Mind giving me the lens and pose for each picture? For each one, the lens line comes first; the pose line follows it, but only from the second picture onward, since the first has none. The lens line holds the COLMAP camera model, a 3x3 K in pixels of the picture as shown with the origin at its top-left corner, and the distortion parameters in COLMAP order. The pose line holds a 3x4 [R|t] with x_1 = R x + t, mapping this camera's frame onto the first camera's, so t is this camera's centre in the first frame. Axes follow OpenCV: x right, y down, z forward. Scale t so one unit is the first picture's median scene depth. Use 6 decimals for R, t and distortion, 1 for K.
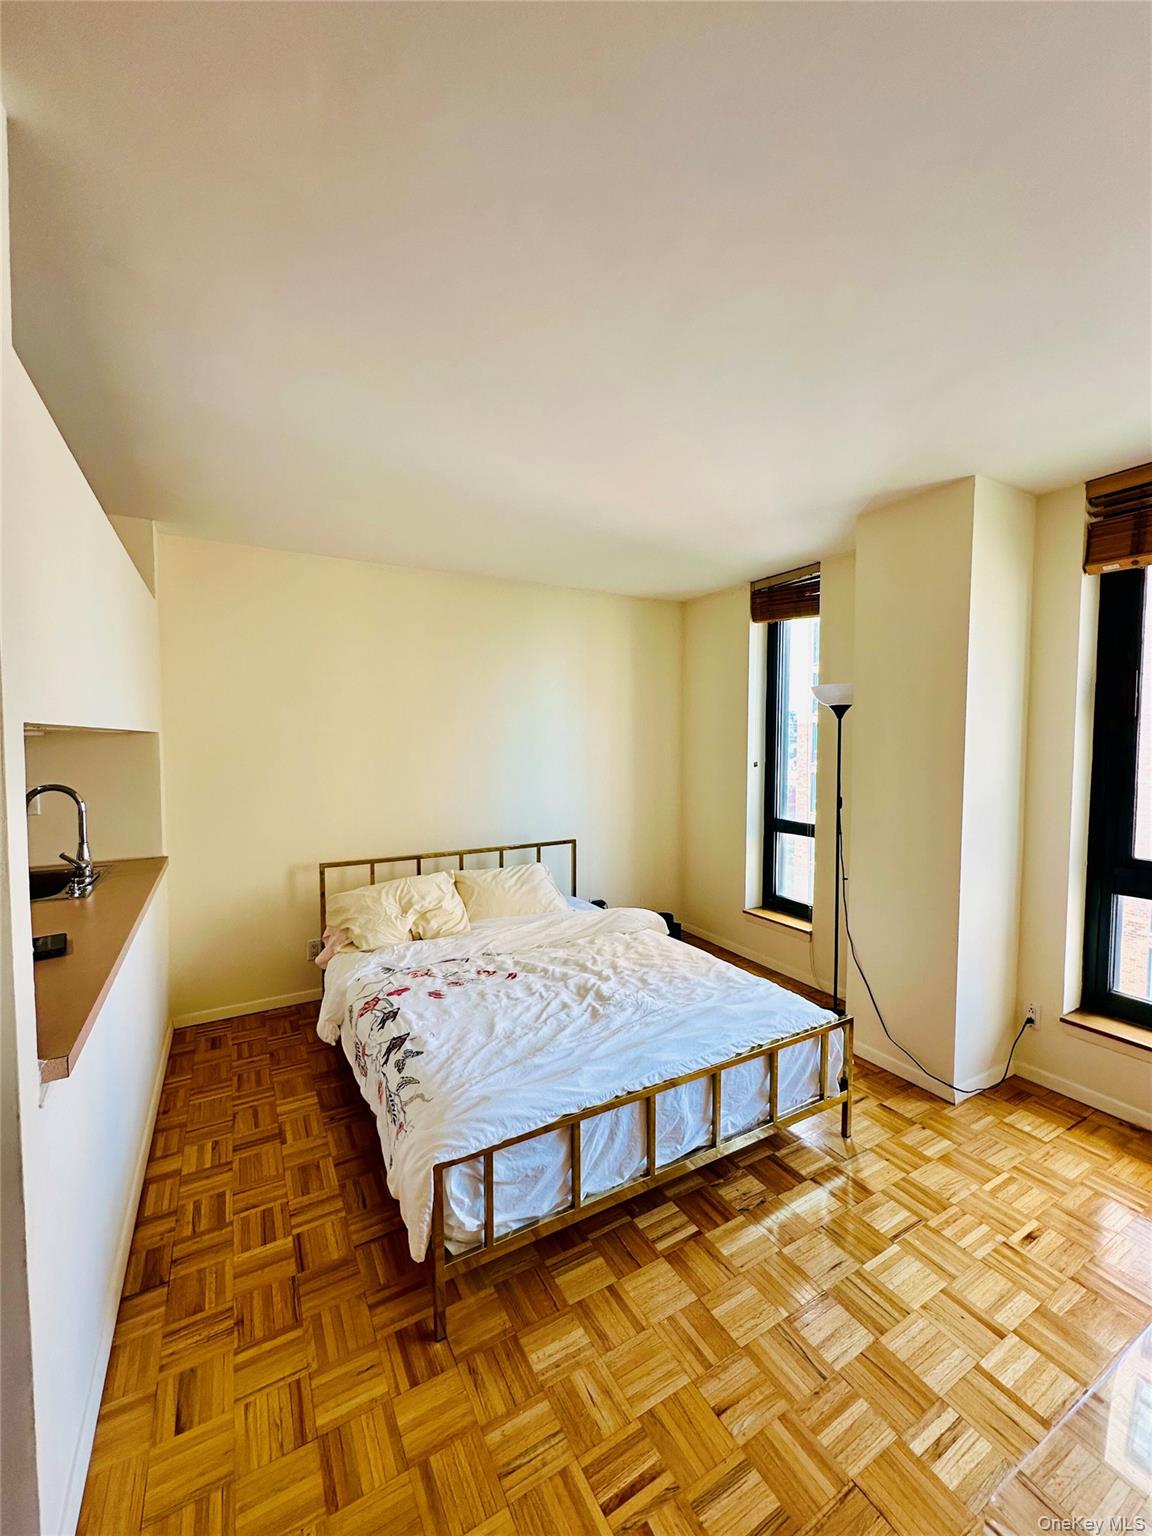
lens RADIAL K [[613.0, 0, 579.9], [0, 613.0, 769.3], [0, 0, 1]] dist [0.000425, -0.000004]
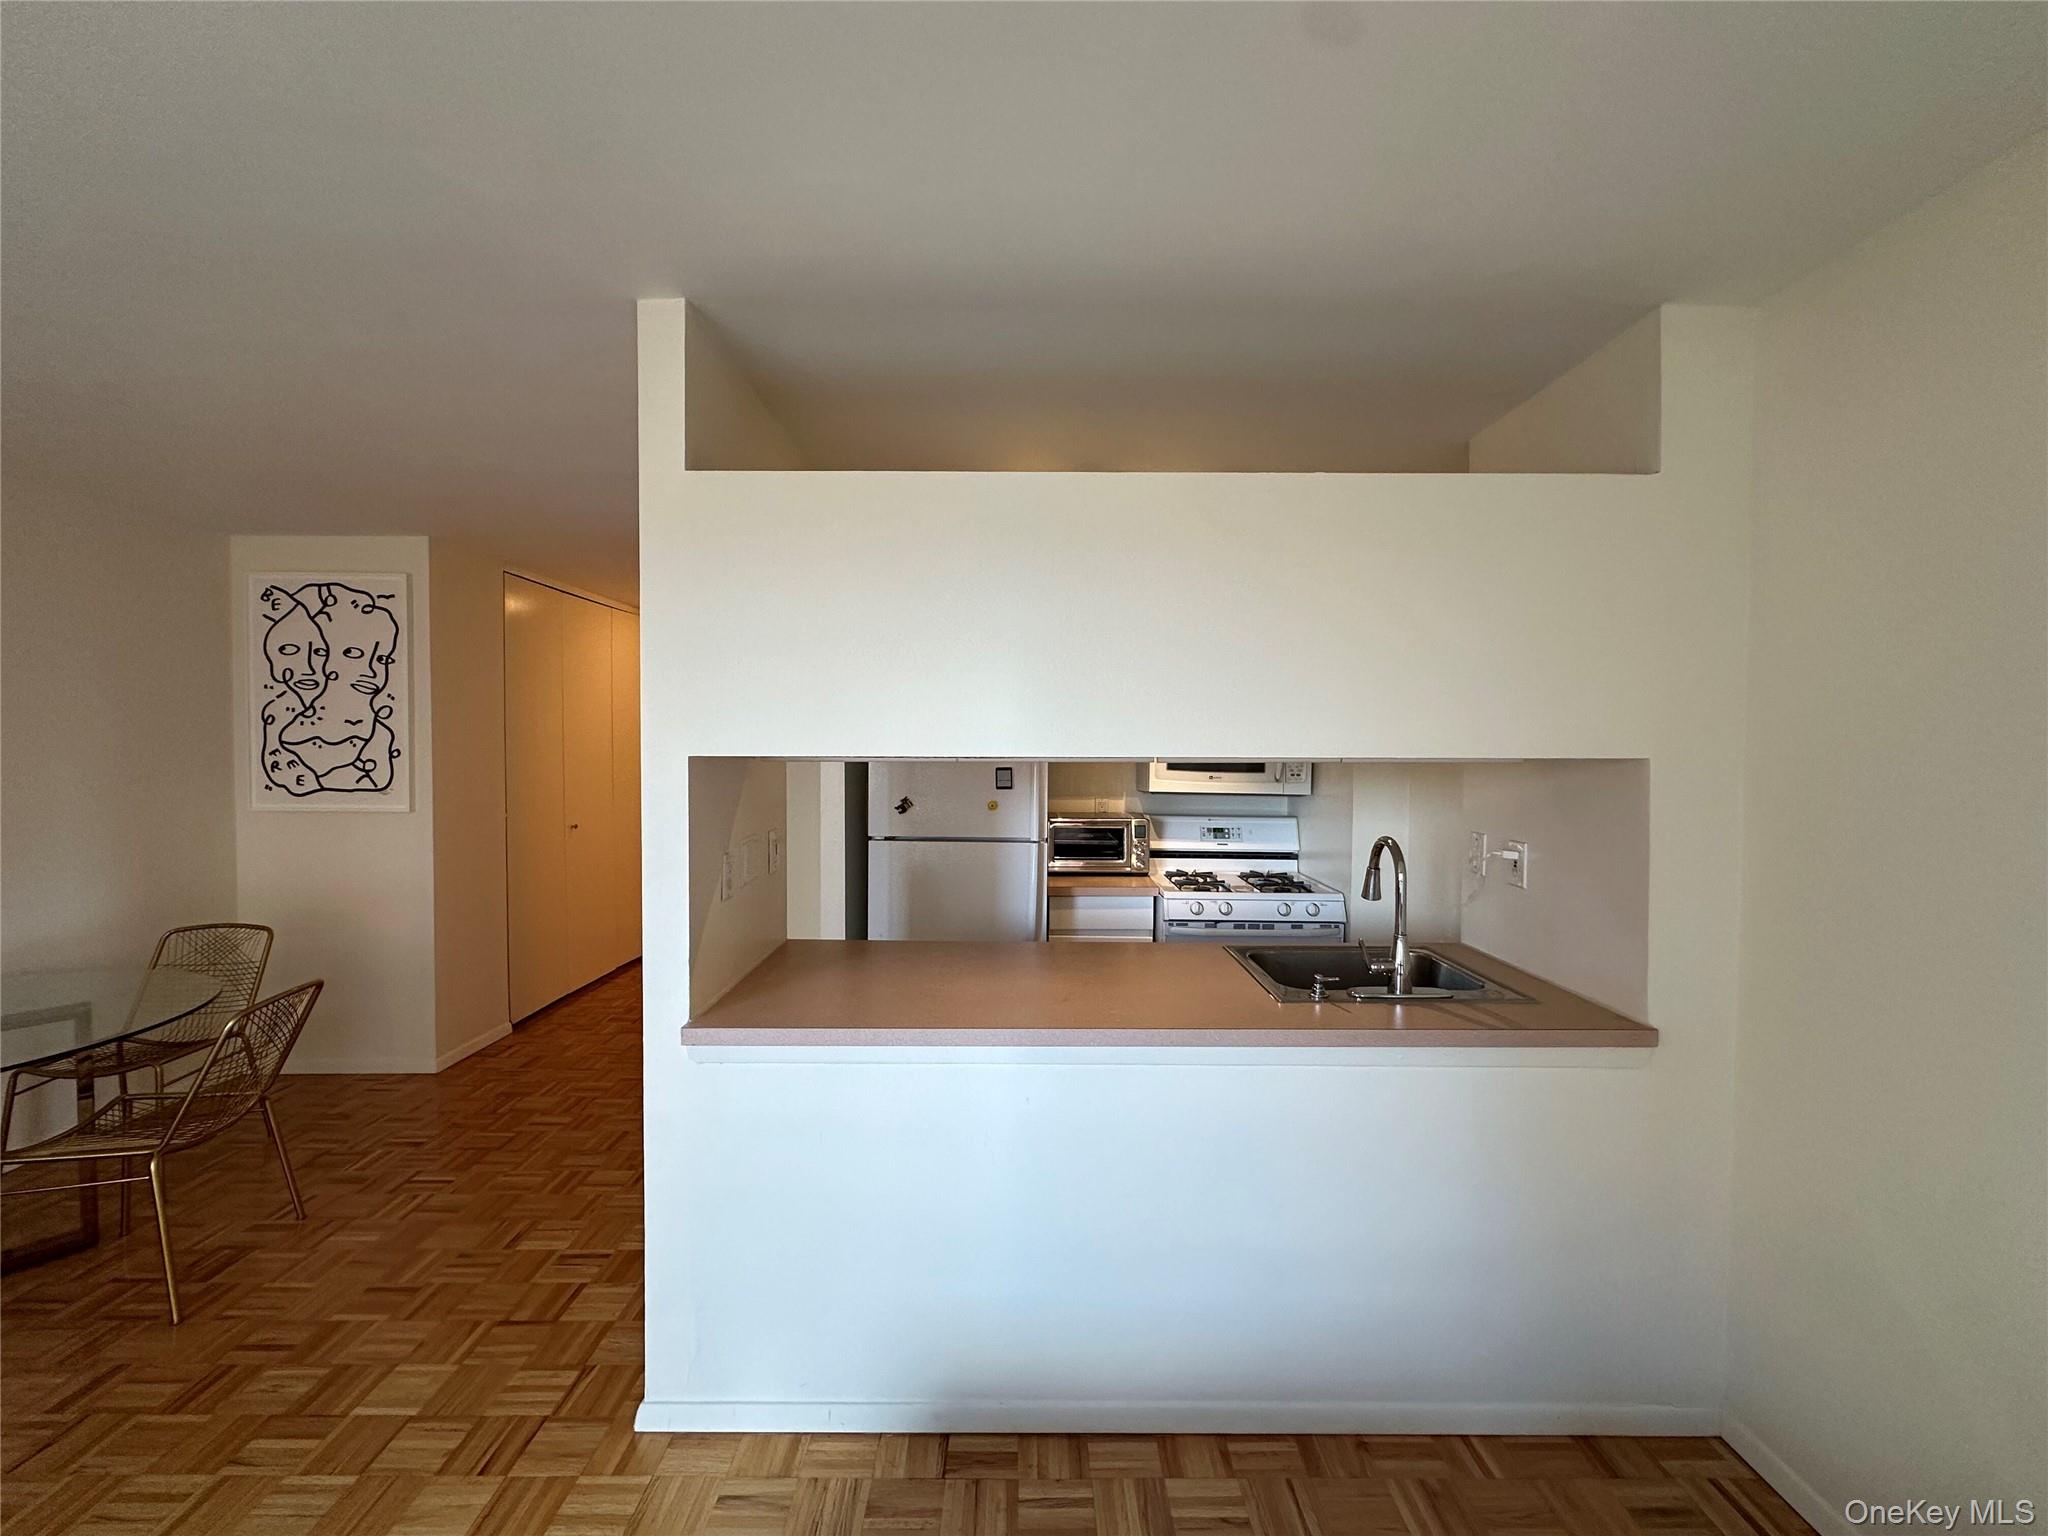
lens RADIAL K [[817.3, 0, 1029.5], [0, 817.3, 774.5], [0, 0, 1]] dist [0.000425, -0.000004]
pose [[-0.494254, 0.023135, -0.869010, 0.109126], [-0.052456, 0.997031, 0.056378, -0.077887], [0.867734, 0.073450, -0.491573, 1.216077]]
